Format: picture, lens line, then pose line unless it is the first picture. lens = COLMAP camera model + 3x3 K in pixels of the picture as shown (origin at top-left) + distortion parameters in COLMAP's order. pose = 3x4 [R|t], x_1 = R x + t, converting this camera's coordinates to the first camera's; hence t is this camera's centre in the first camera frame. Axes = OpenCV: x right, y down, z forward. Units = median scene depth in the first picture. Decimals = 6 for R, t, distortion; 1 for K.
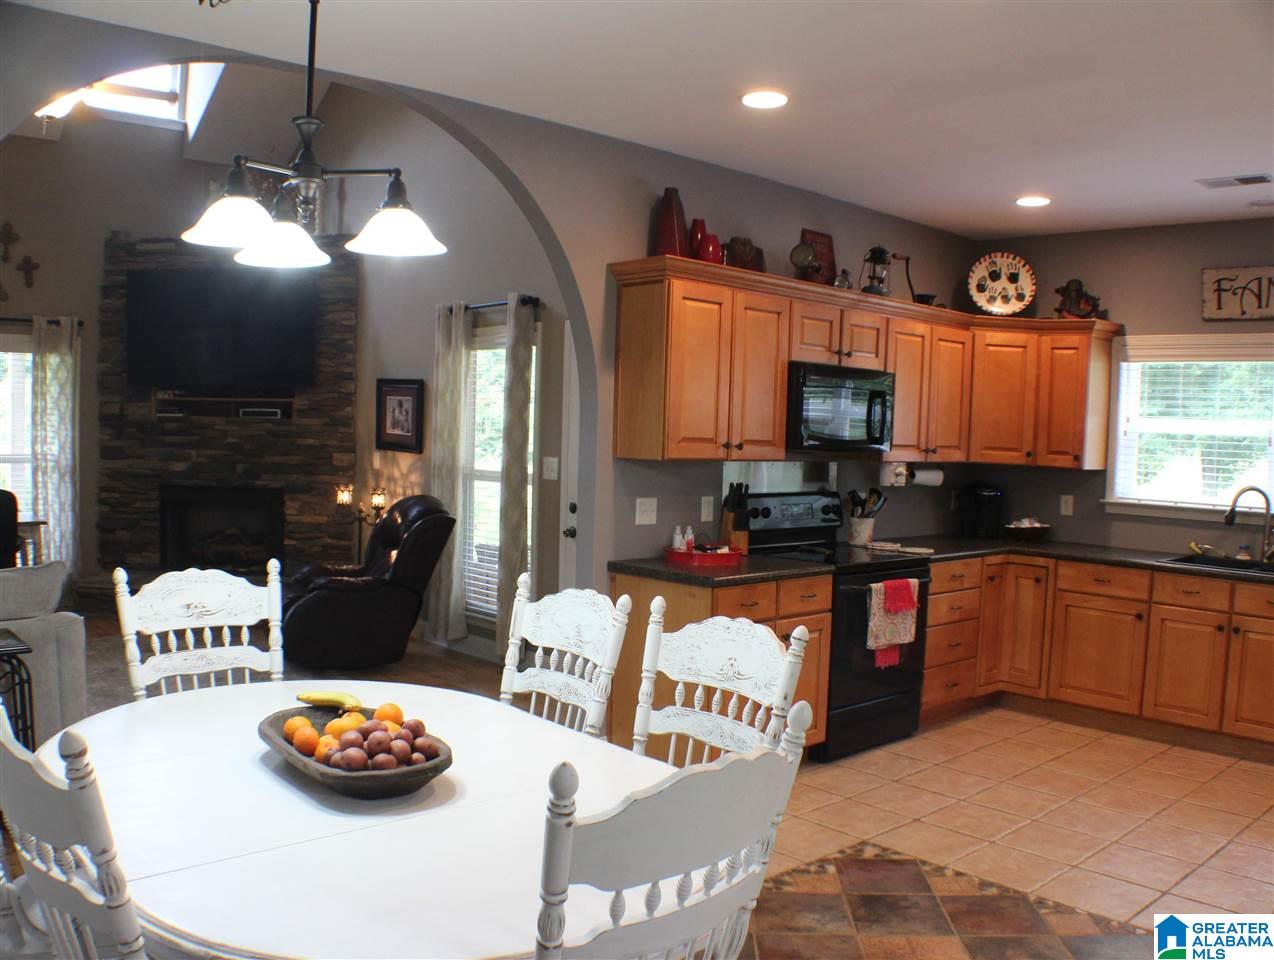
lens RADIAL K [[1089.2, 0, 639.5], [0, 1089.2, 482.0], [0, 0, 1]] dist [-0.186016, 0.040125]
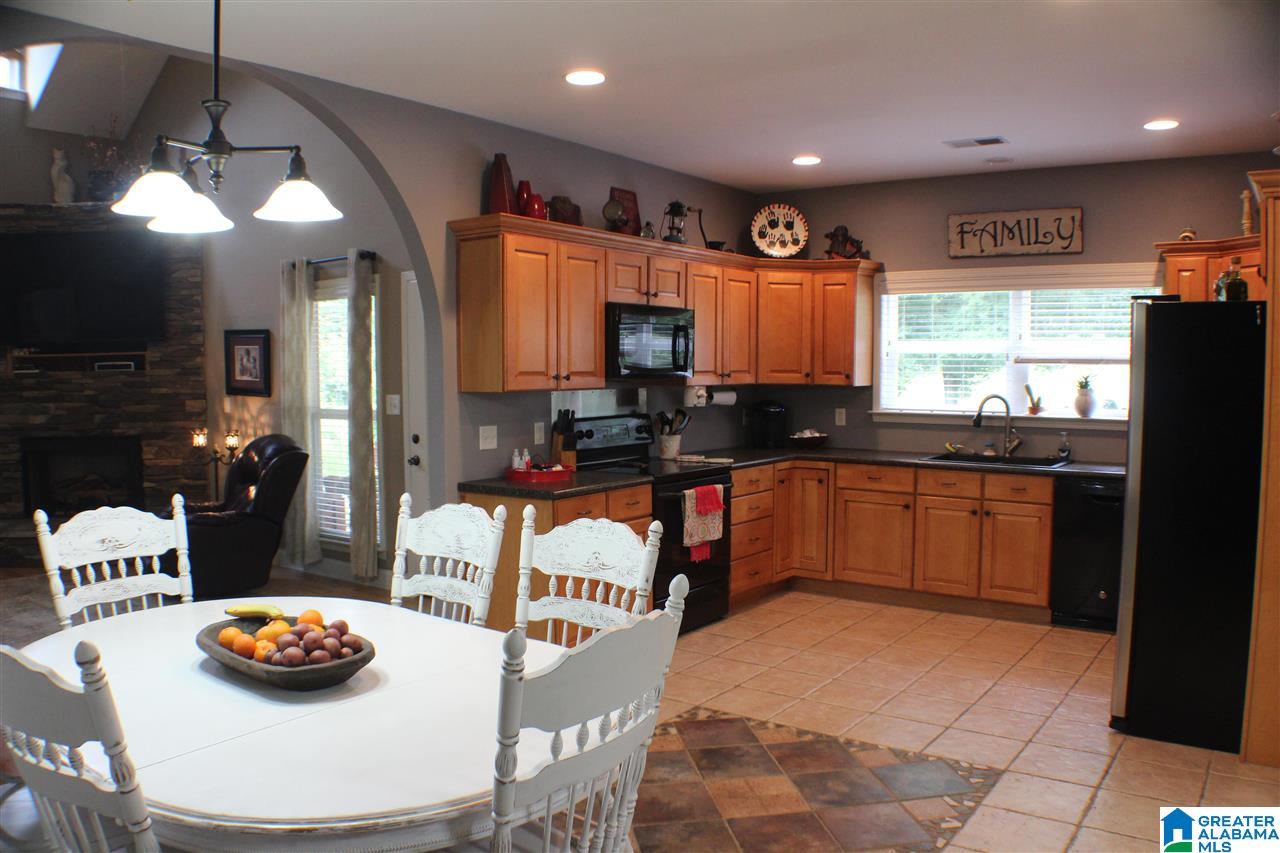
lens RADIAL K [[980.2, 0, 636.4], [0, 980.2, 430.6], [0, 0, 1]] dist [-0.180659, 0.039014]
pose [[0.980967, -0.047390, 0.188305, -0.028376], [0.043765, 0.998769, 0.023362, 0.002006], [-0.189180, -0.014676, 0.981833, -0.028768]]
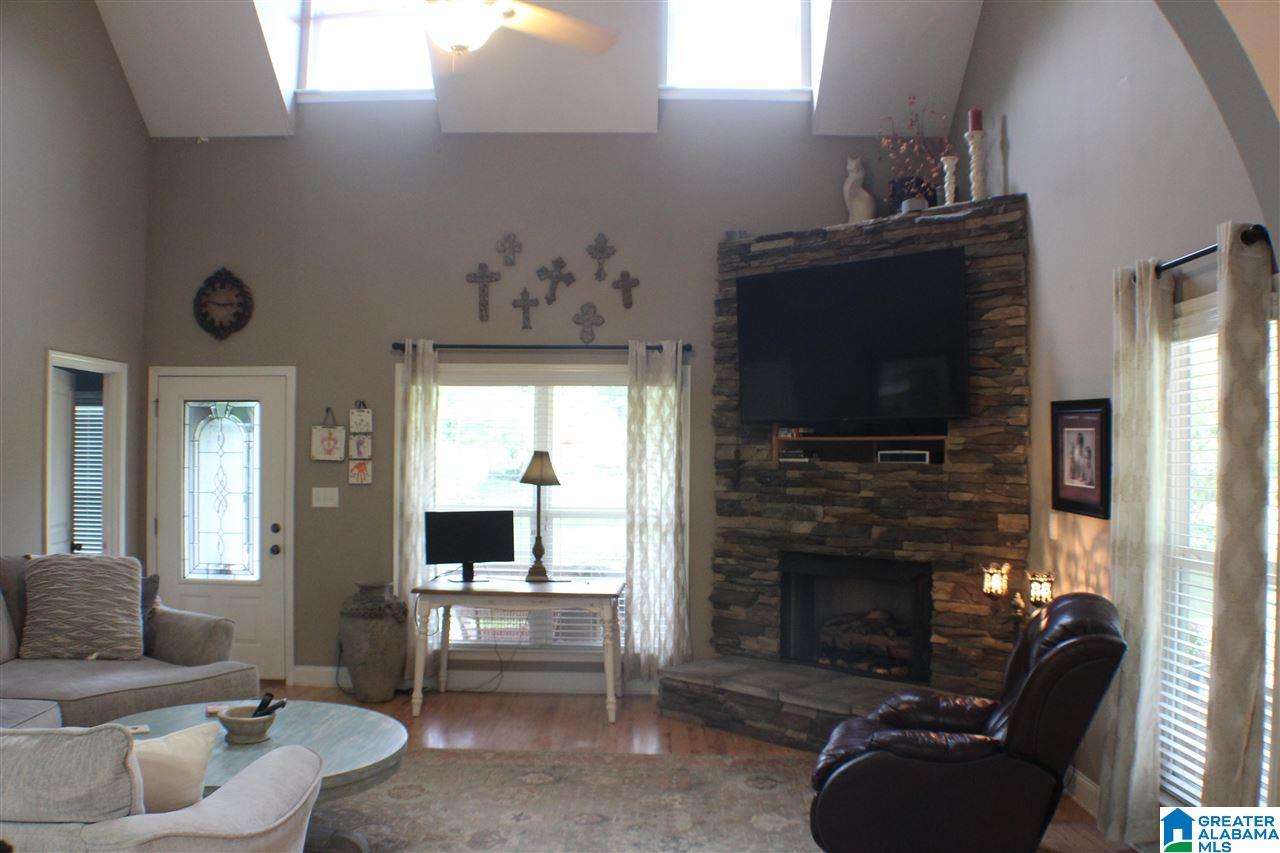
lens RADIAL K [[1087.3, 0, 638.6], [0, 1087.3, 421.5], [0, 0, 1]] dist [-0.155075, 0.005193]
pose [[0.735417, -0.038263, -0.676533, 0.011263], [-0.028148, 0.995818, -0.086918, -0.029012], [0.677030, 0.082964, 0.731265, 0.501576]]
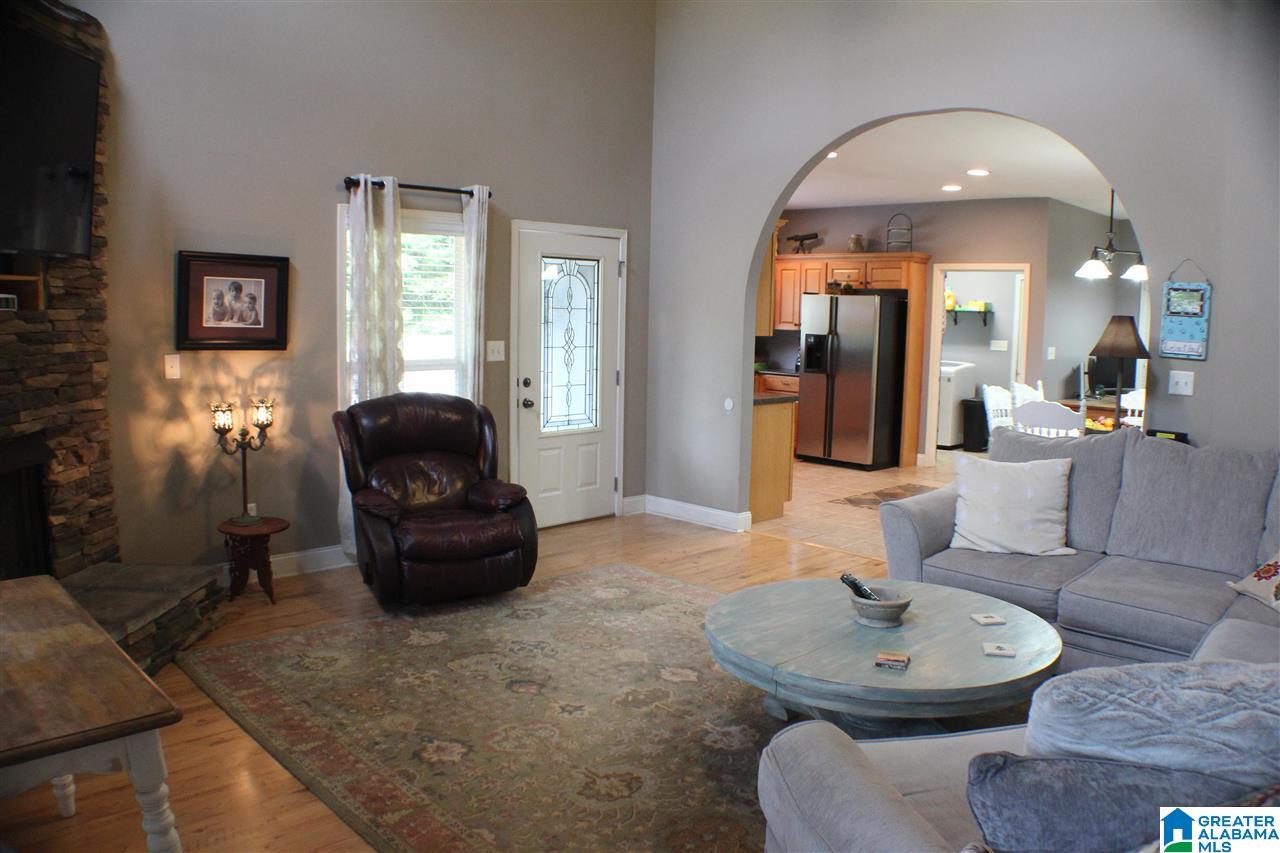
lens RADIAL K [[980.2, 0, 637.3], [0, 980.2, 422.9], [0, 0, 1]] dist [-0.180659, 0.039014]
pose [[-0.043975, -0.137011, 0.989593, -1.228451], [0.034017, 0.989771, 0.138547, -0.082474], [-0.998453, 0.039756, -0.038864, 1.021676]]
